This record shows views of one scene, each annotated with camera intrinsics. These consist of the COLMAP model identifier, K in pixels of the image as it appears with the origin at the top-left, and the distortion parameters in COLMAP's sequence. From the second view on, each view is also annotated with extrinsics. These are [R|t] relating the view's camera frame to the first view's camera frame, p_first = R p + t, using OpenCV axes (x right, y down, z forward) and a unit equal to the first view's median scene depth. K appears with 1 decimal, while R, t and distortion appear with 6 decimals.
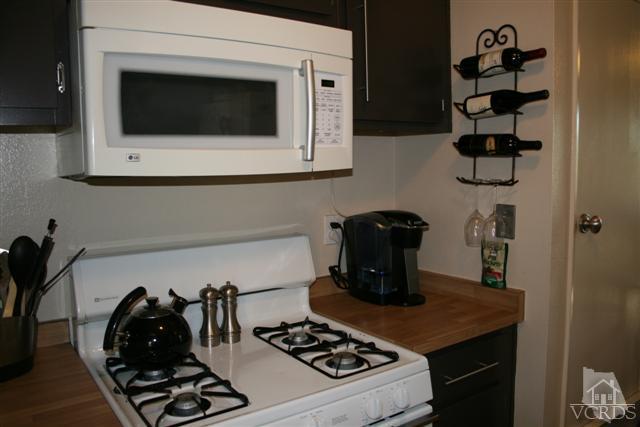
lens RADIAL K [[528.5, 0, 320.0], [0, 528.5, 213.5], [0, 0, 1]] dist [-0.083061, 0.004055]
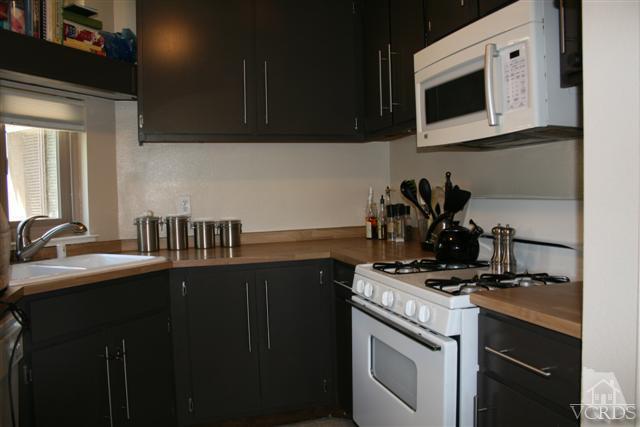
lens RADIAL K [[528.5, 0, 320.0], [0, 528.5, 213.5], [0, 0, 1]] dist [-0.083061, 0.004055]
pose [[-0.298287, 0.067535, -0.952084, 1.212089], [-0.063277, 0.993900, 0.090326, 0.015954], [0.952376, 0.087188, -0.292194, 0.958634]]
